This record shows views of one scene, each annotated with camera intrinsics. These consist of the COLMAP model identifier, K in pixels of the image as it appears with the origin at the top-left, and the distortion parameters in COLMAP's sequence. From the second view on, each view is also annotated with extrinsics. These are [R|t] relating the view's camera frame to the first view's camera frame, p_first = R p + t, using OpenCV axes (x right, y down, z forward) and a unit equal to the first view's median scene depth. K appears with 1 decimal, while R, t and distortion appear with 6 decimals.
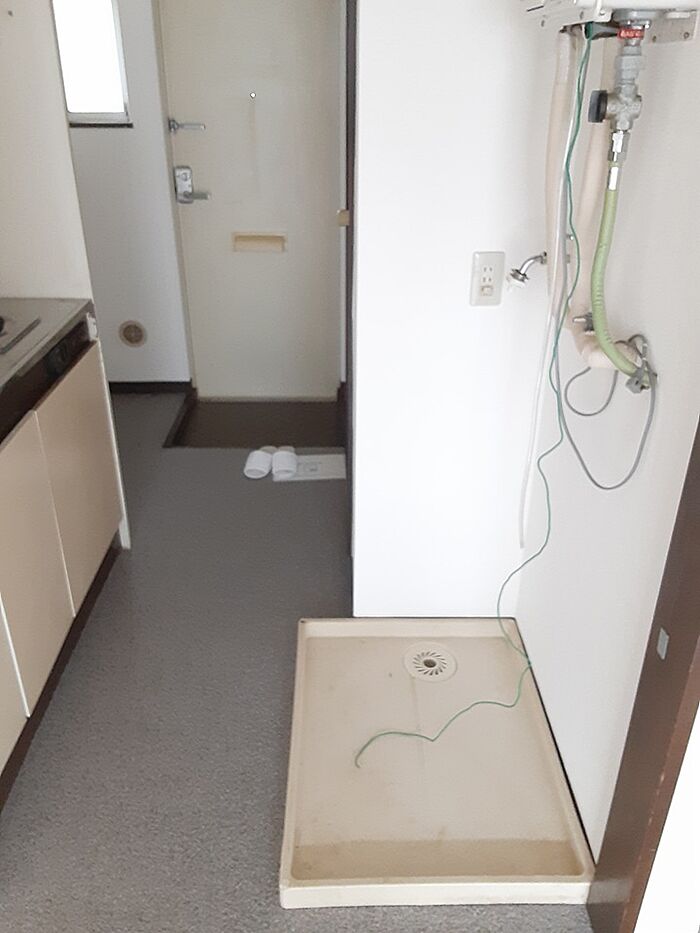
lens RADIAL K [[760.5, 0, 350.0], [0, 760.5, 466.5], [0, 0, 1]] dist [0.089607, -0.146086]
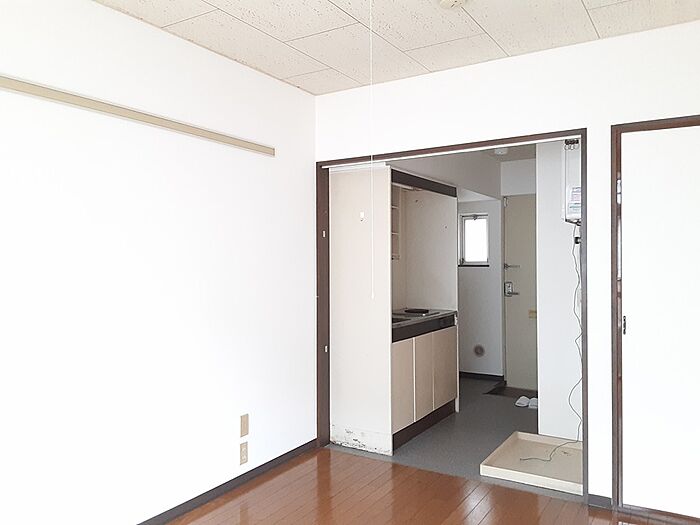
lens RADIAL K [[562.3, 0, 328.0], [0, 562.3, 261.8], [0, 0, 1]] dist [0.098765, -0.144366]
pose [[0.827415, -0.009109, -0.561517, 0.403394], [-0.251280, 0.888190, -0.384678, 0.488680], [0.502238, 0.459387, 0.732612, -0.787448]]
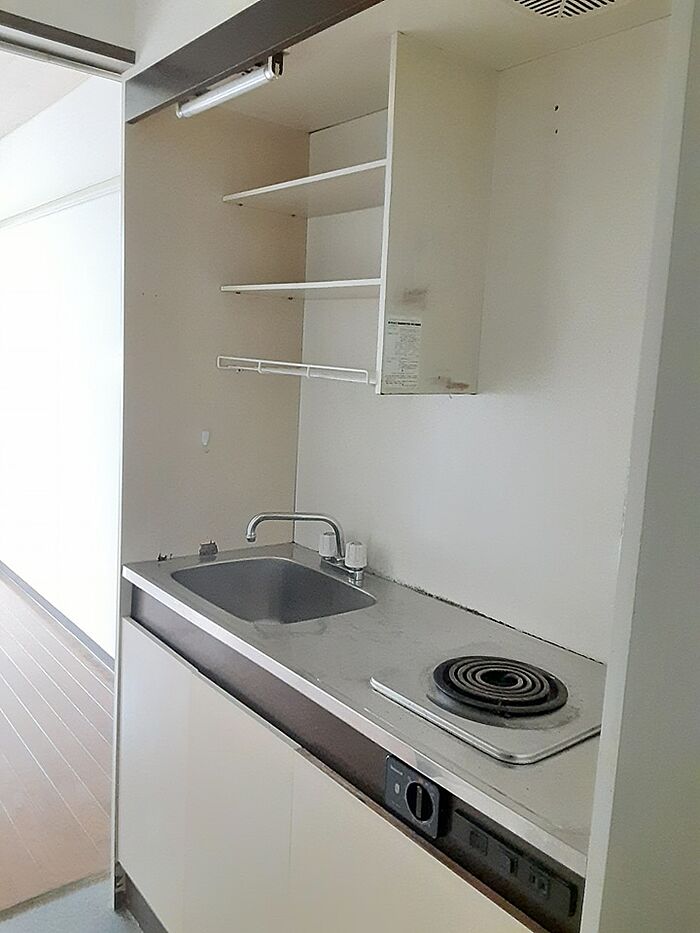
lens RADIAL K [[760.5, 0, 350.0], [0, 760.5, 466.5], [0, 0, 1]] dist [0.089607, -0.146086]
pose [[-0.797023, 0.047504, -0.602078, -0.038626], [-0.325835, 0.805550, 0.494895, -0.432593], [0.508513, 0.590621, -0.626564, 0.906373]]
